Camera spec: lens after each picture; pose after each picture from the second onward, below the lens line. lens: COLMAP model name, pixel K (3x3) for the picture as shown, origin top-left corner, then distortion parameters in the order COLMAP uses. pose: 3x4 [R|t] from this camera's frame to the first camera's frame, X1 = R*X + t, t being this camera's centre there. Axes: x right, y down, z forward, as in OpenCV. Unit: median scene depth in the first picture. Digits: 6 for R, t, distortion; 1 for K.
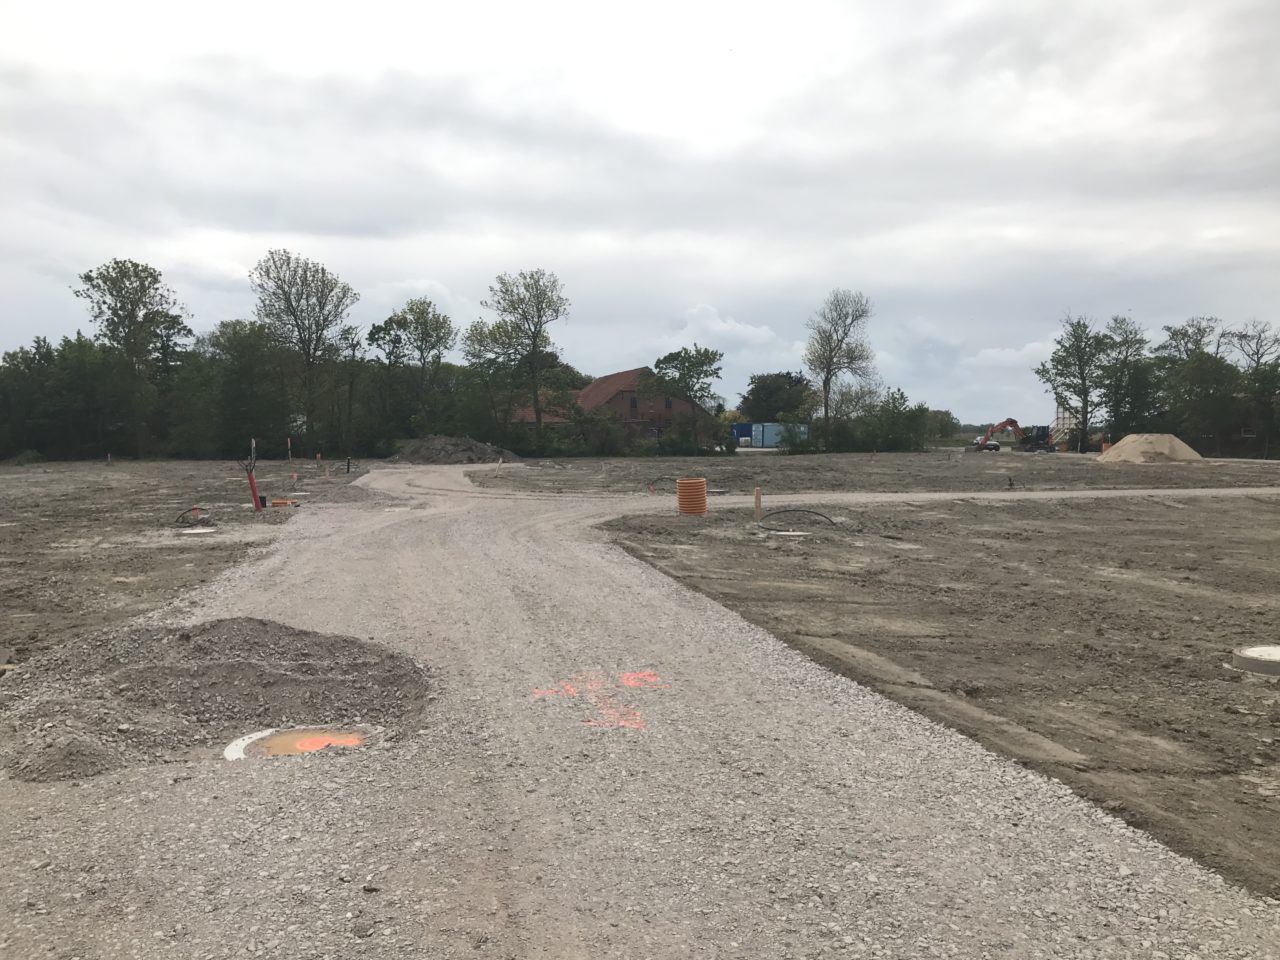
lens RADIAL K [[1050.9, 0, 633.7], [0, 1050.9, 456.9], [0, 0, 1]] dist [-0.005566, -0.005193]
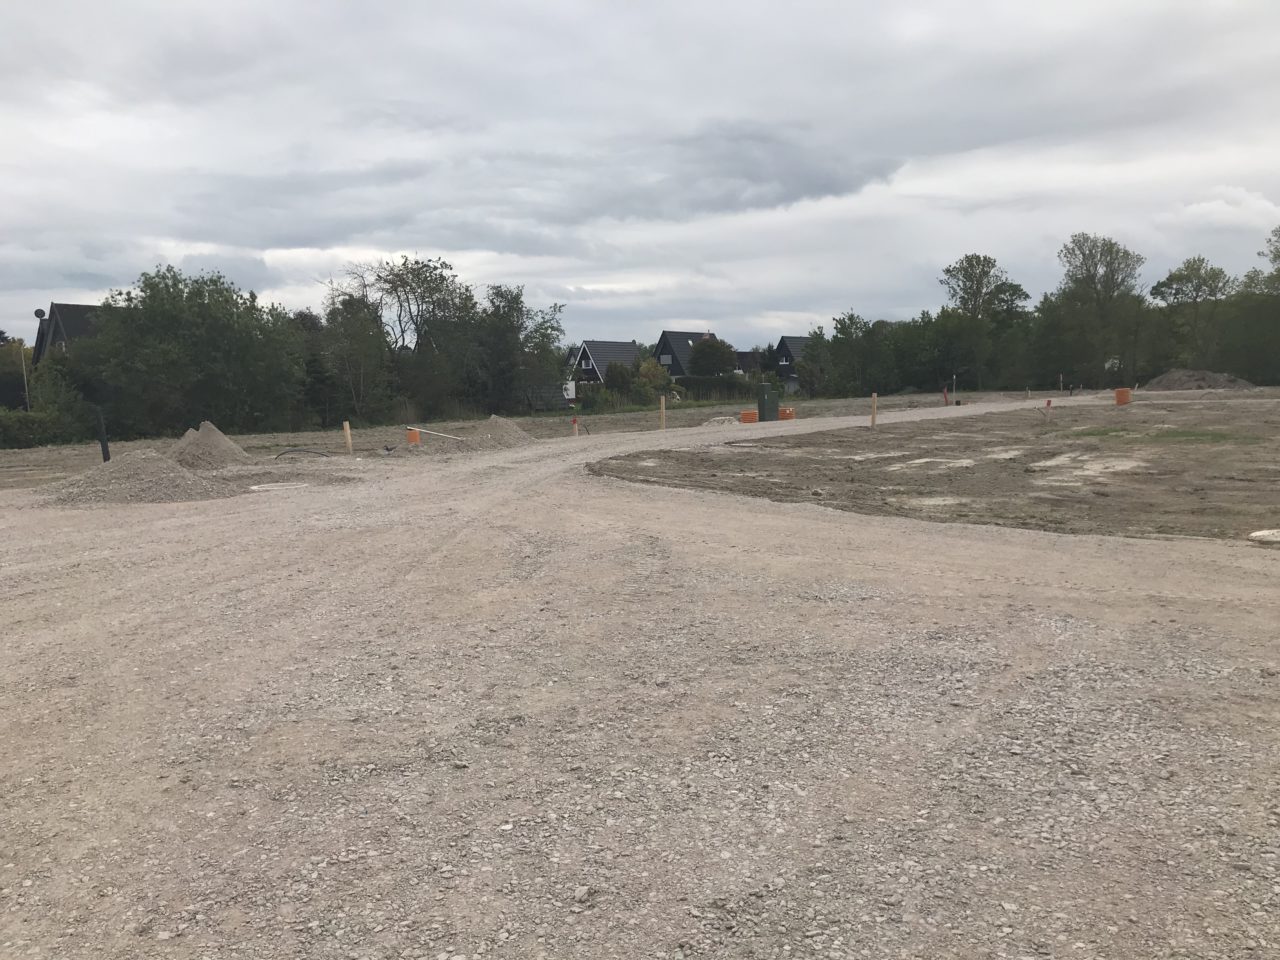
lens RADIAL K [[1050.9, 0, 633.7], [0, 1050.9, 456.9], [0, 0, 1]] dist [-0.005566, -0.005193]
pose [[0.672150, 0.030383, -0.739792, 0.273723], [0.015948, 0.998332, 0.055490, 0.004514], [0.740244, -0.049096, 0.670544, -0.326443]]
